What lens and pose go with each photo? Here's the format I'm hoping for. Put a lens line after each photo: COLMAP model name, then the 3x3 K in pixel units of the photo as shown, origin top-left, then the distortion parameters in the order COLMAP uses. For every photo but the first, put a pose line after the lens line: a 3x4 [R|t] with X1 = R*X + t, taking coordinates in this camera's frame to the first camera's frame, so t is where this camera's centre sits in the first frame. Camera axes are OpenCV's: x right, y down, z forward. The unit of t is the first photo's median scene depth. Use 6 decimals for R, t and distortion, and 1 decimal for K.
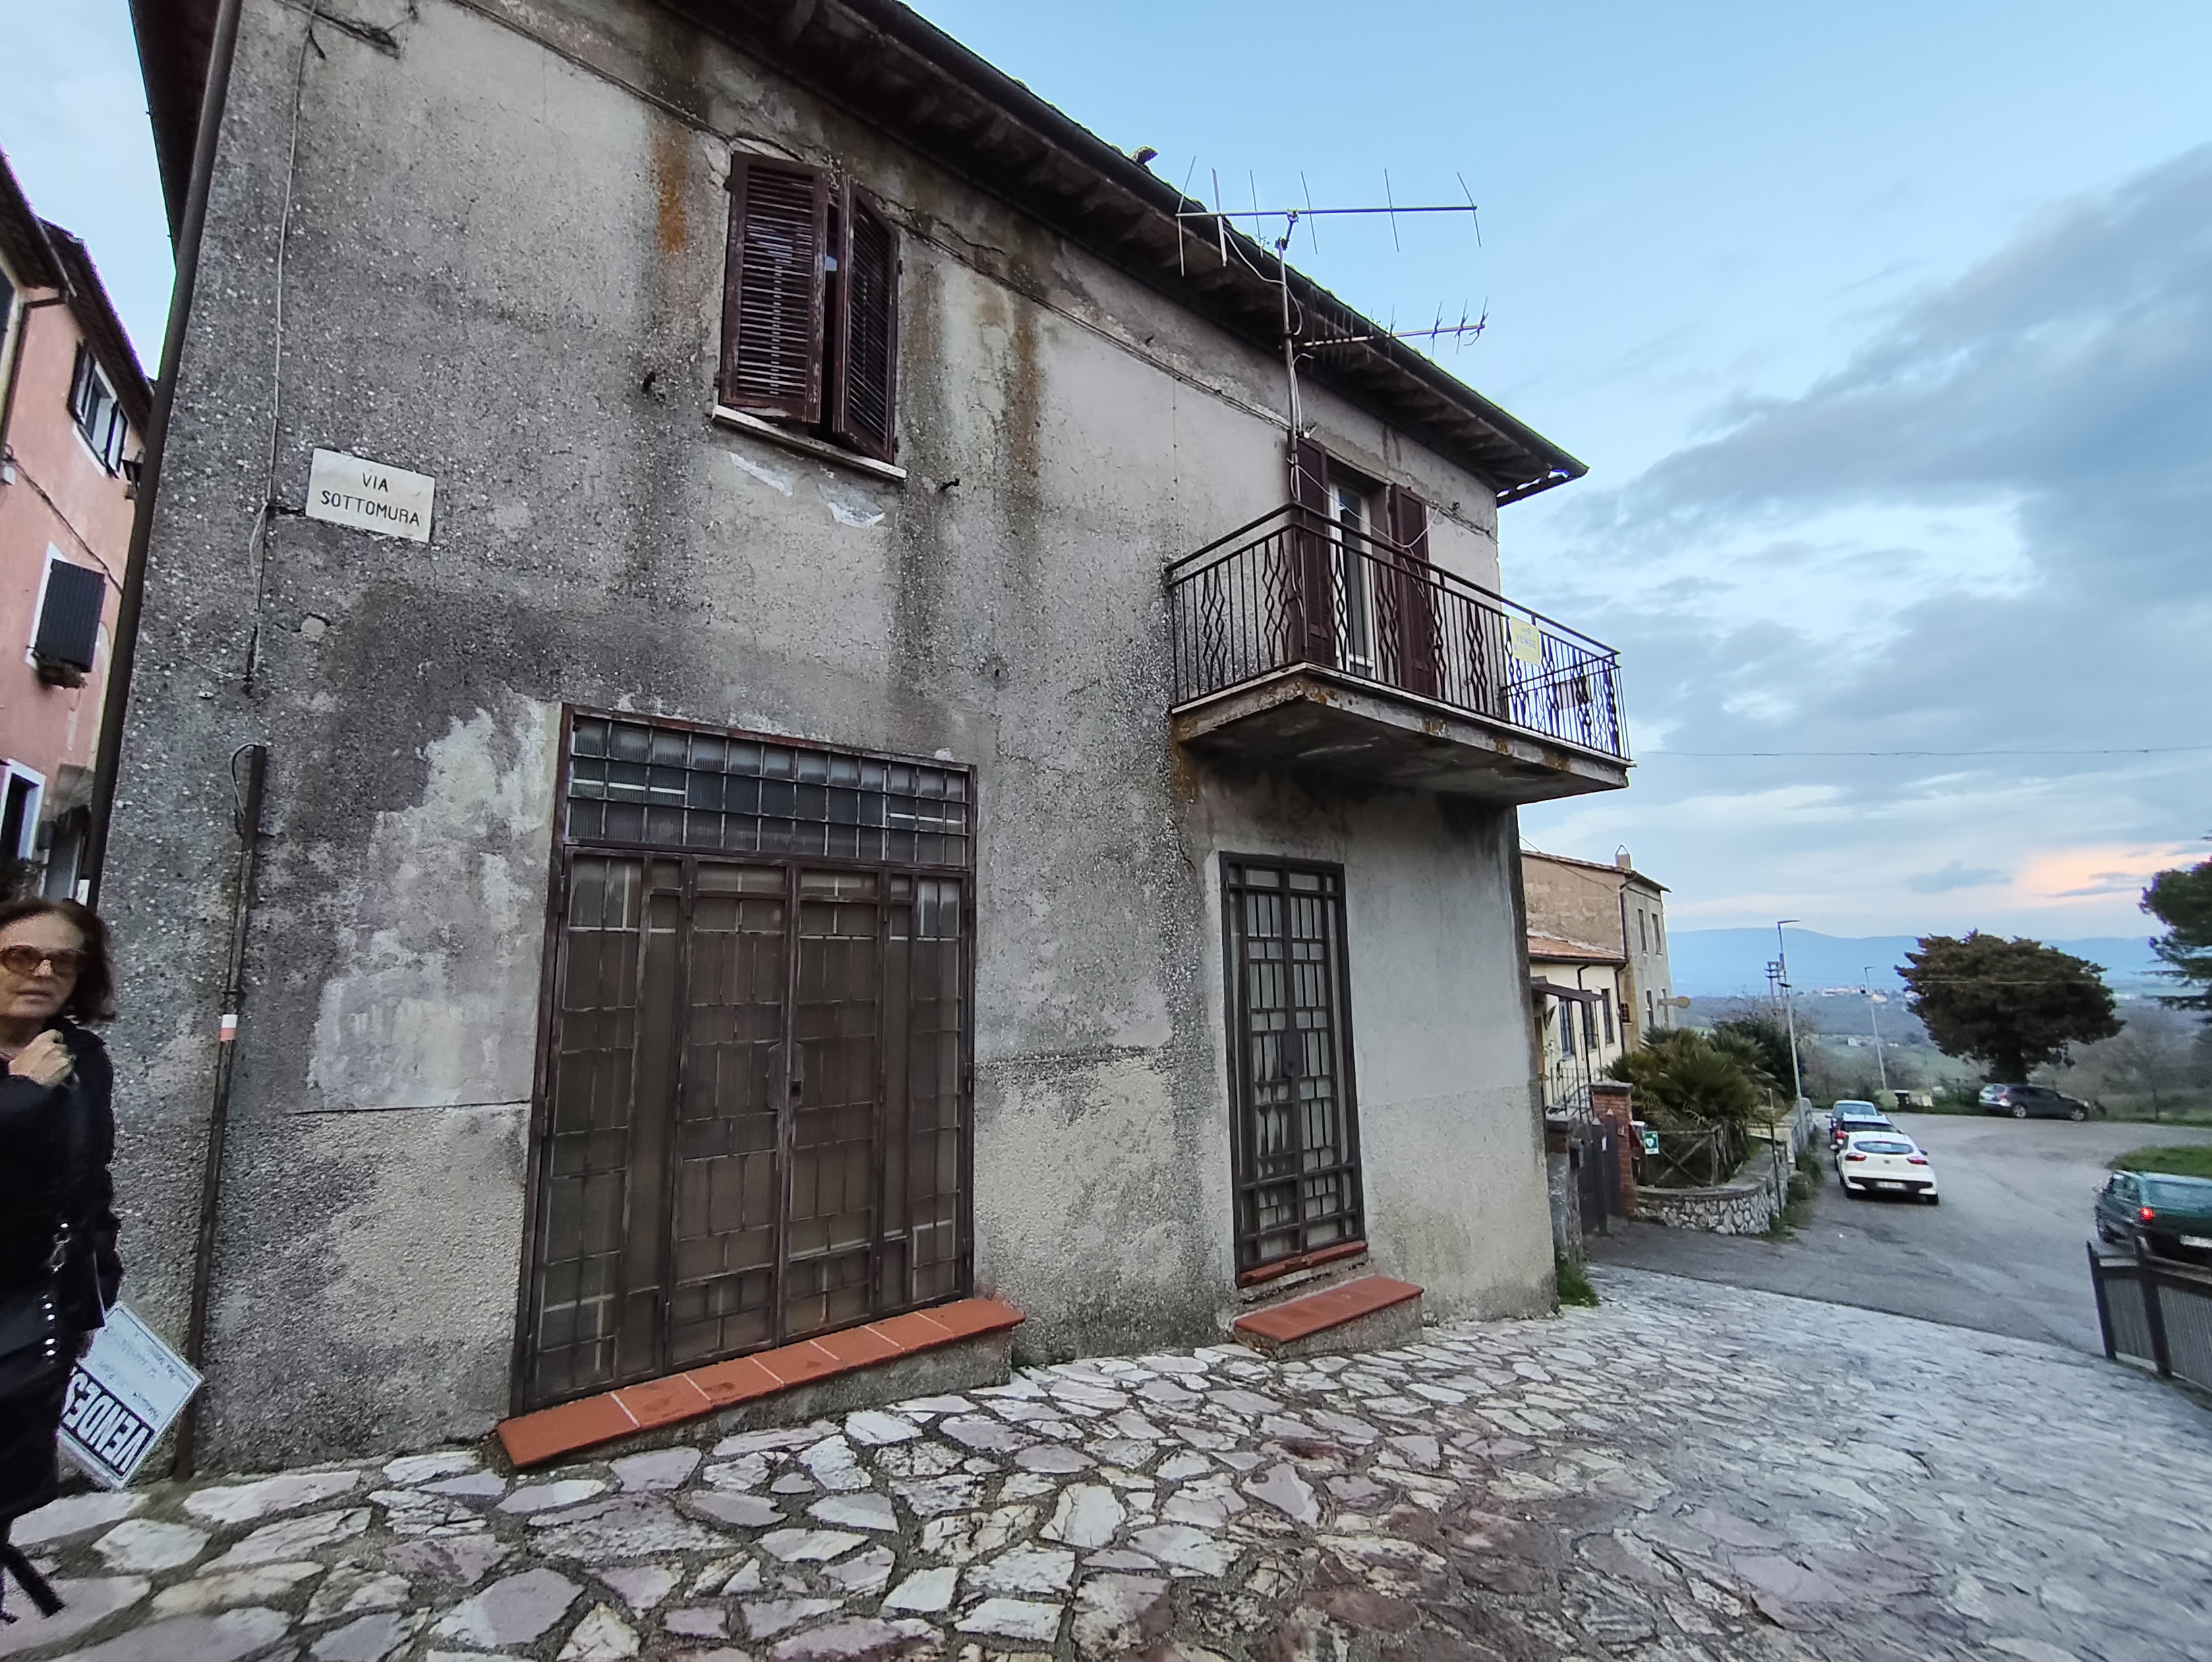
lens RADIAL K [[969.4, 0, 1117.8], [0, 969.4, 840.3], [0, 0, 1]] dist [0.001578, 0.002193]
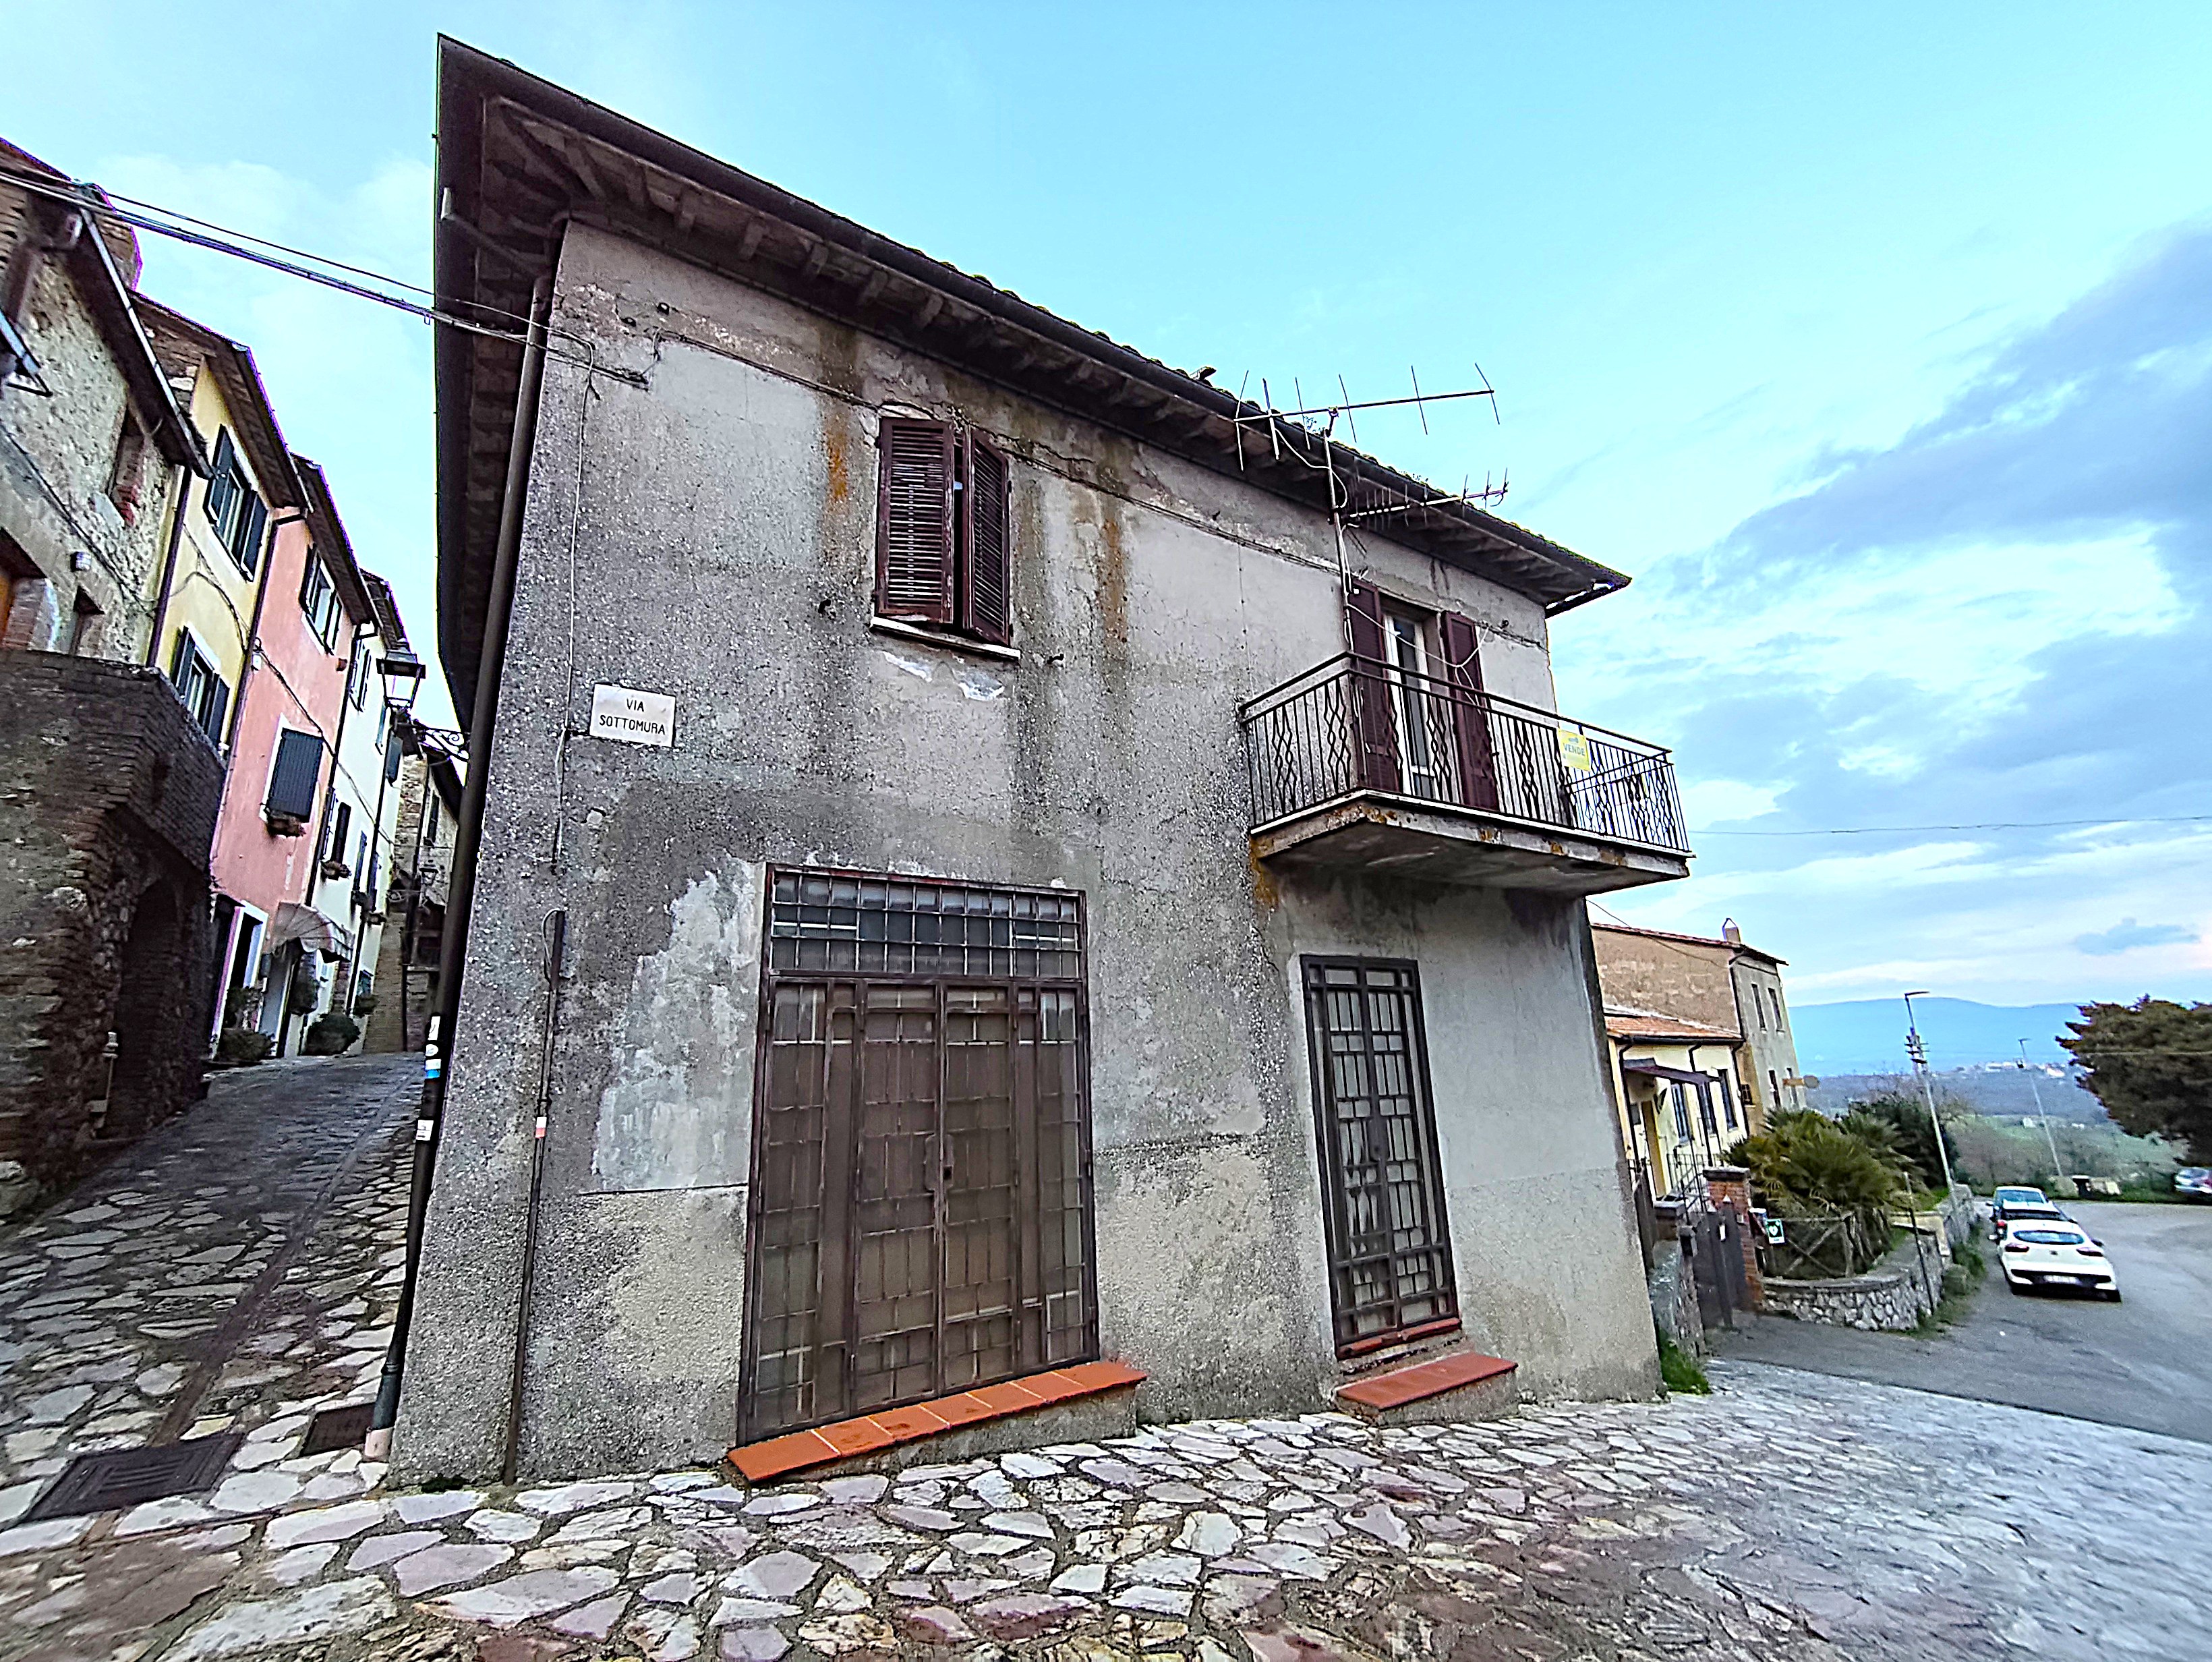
lens RADIAL K [[969.4, 0, 1117.8], [0, 969.4, 840.3], [0, 0, 1]] dist [0.001578, 0.002193]
pose [[0.995302, -0.043797, -0.086352, -0.002408], [0.035677, 0.994986, -0.093433, -0.028565], [0.090011, 0.089913, 0.991874, -0.177378]]
